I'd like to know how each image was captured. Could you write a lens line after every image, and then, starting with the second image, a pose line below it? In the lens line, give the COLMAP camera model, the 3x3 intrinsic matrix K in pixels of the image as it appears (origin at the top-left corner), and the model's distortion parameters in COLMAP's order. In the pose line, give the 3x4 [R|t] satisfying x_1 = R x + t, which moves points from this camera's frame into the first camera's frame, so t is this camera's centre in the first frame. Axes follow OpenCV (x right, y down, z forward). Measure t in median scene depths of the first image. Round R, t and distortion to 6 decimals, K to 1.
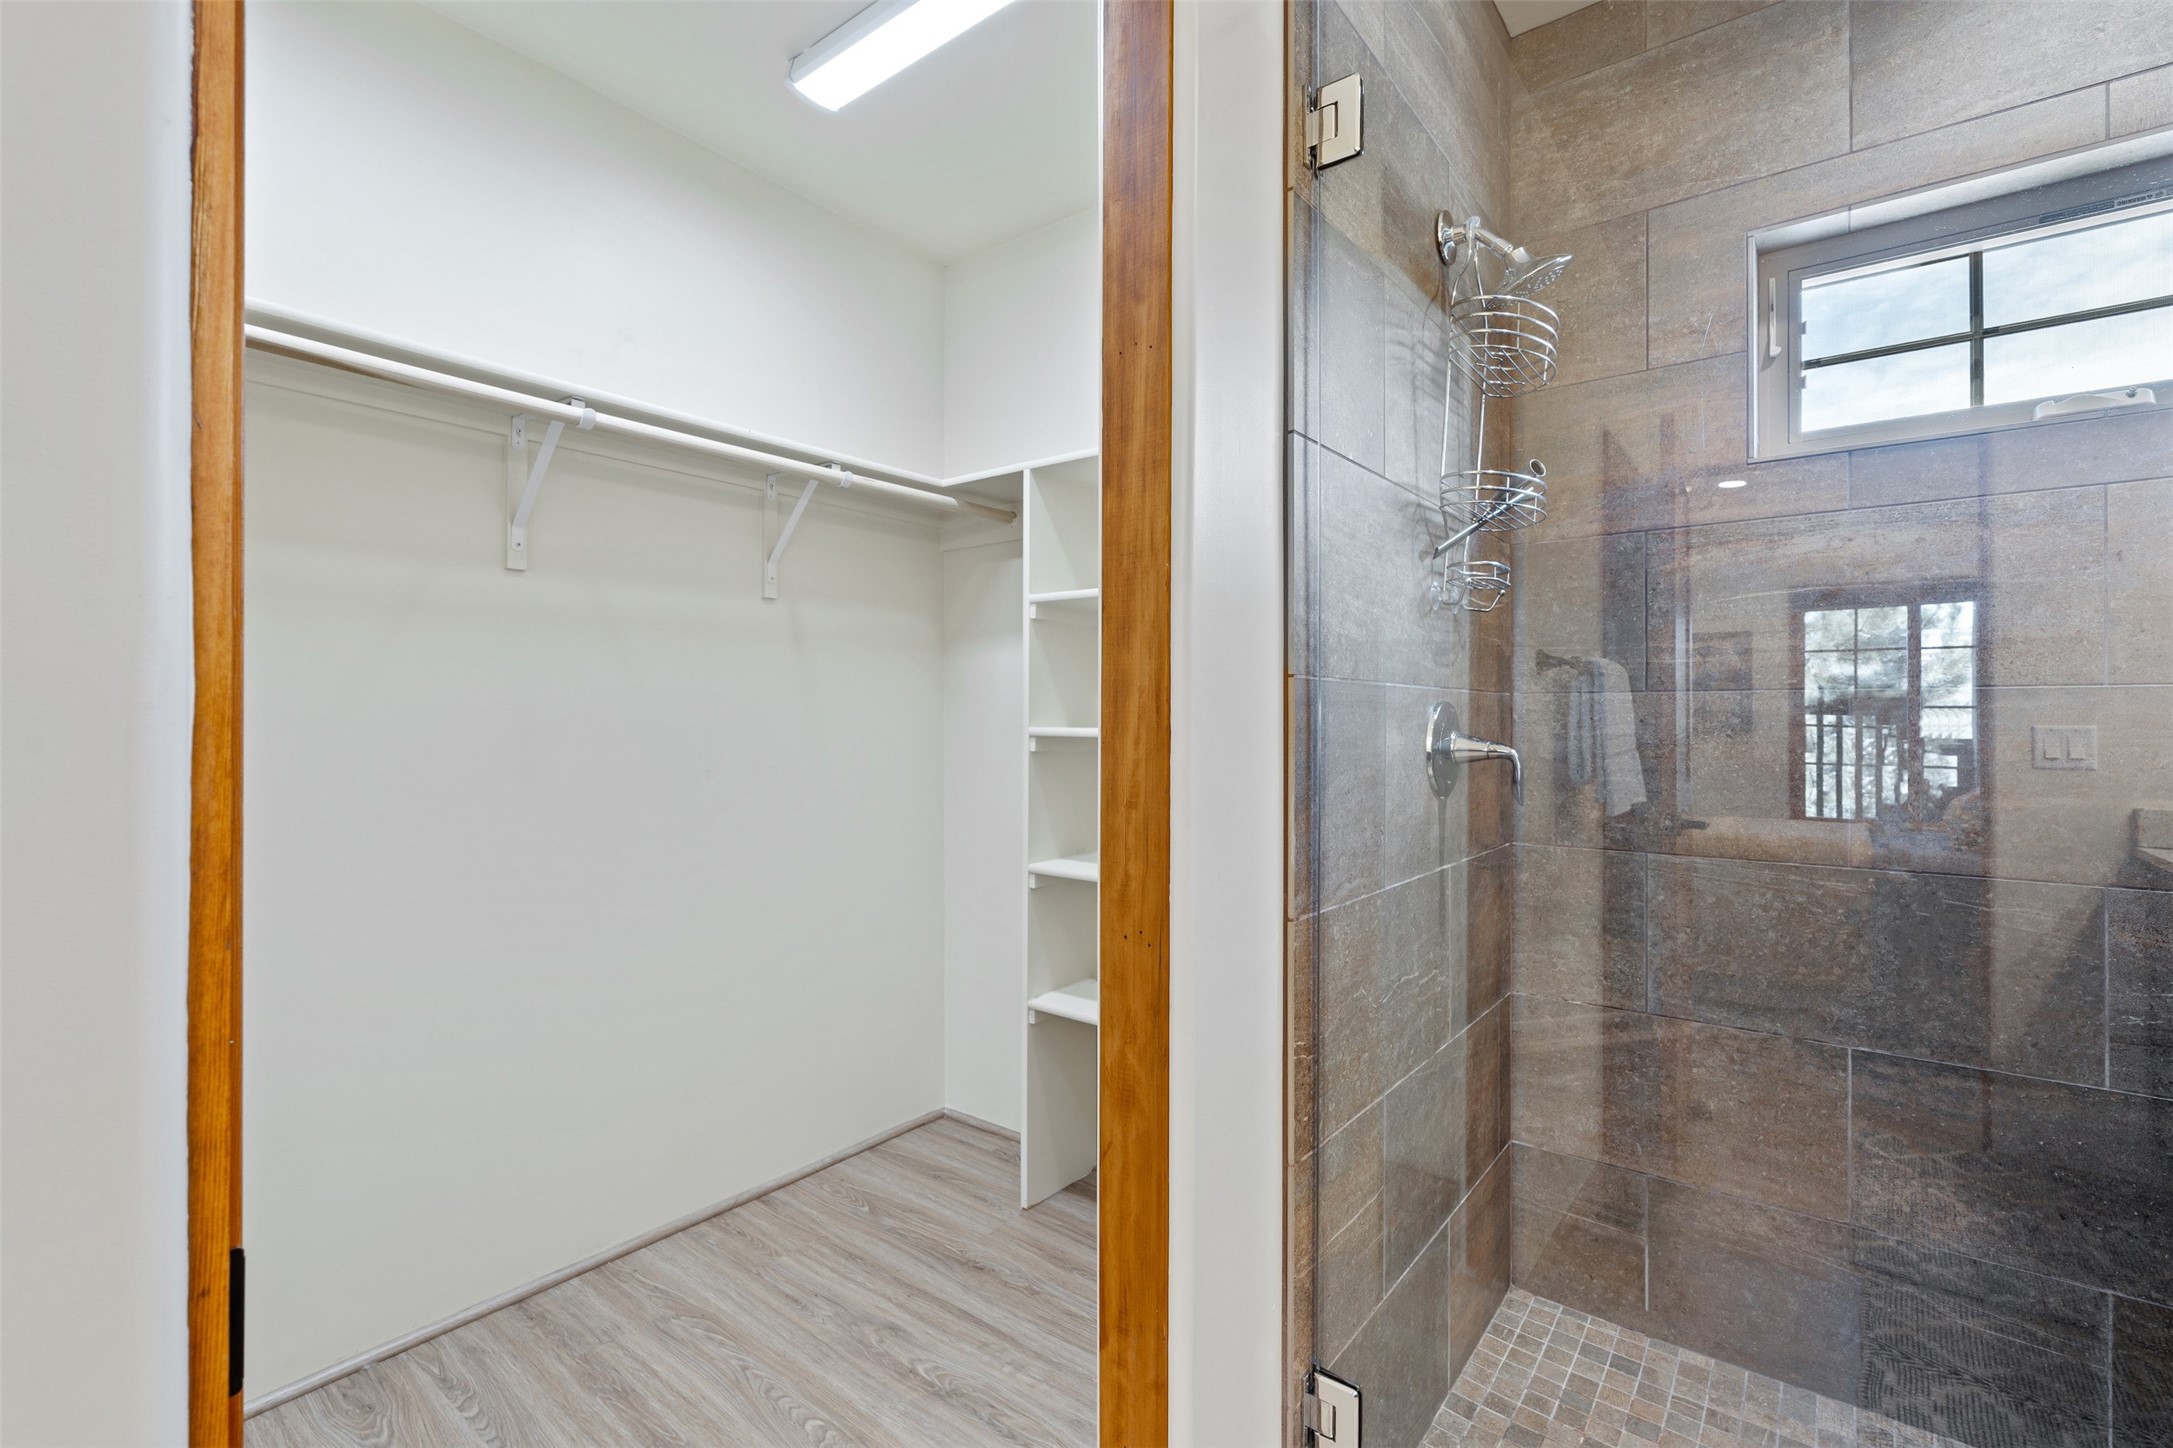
lens RADIAL K [[1002.0, 0, 1069.5], [0, 1002.0, 716.8], [0, 0, 1]] dist [-0.003510, 0.000226]
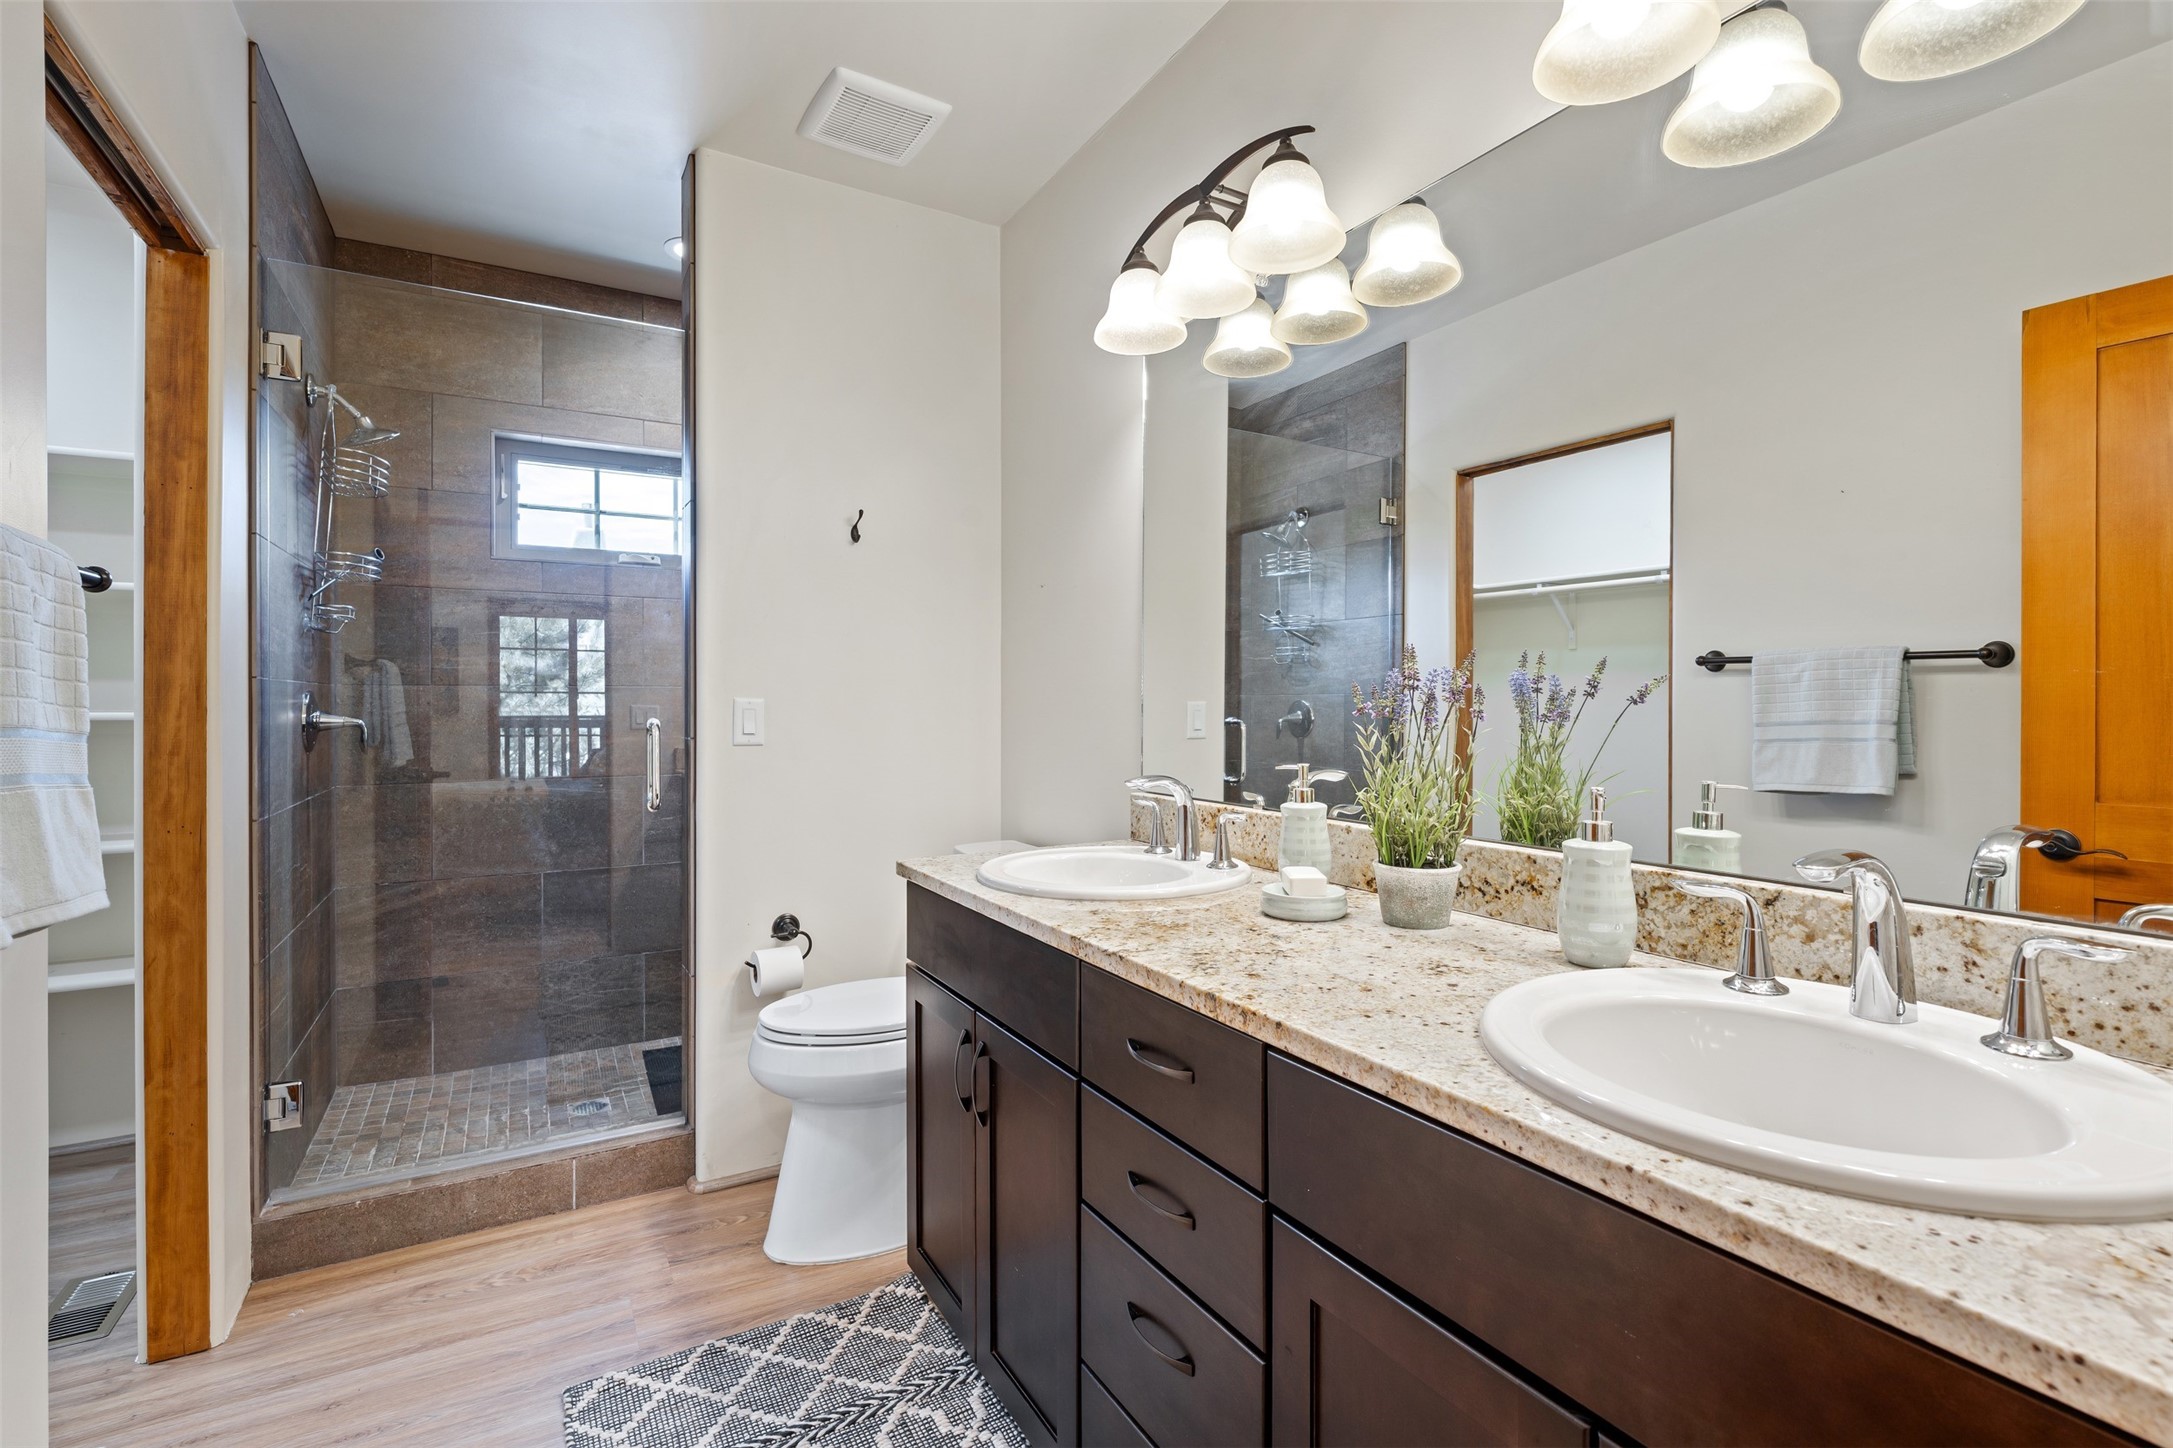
lens RADIAL K [[1002.0, 0, 1075.2], [0, 1002.0, 714.6], [0, 0, 1]] dist [-0.003510, 0.000226]
pose [[0.394521, -0.010244, 0.918830, -0.584488], [-0.006511, 0.999882, 0.013943, -0.007447], [-0.918864, -0.011483, 0.394407, -0.702994]]
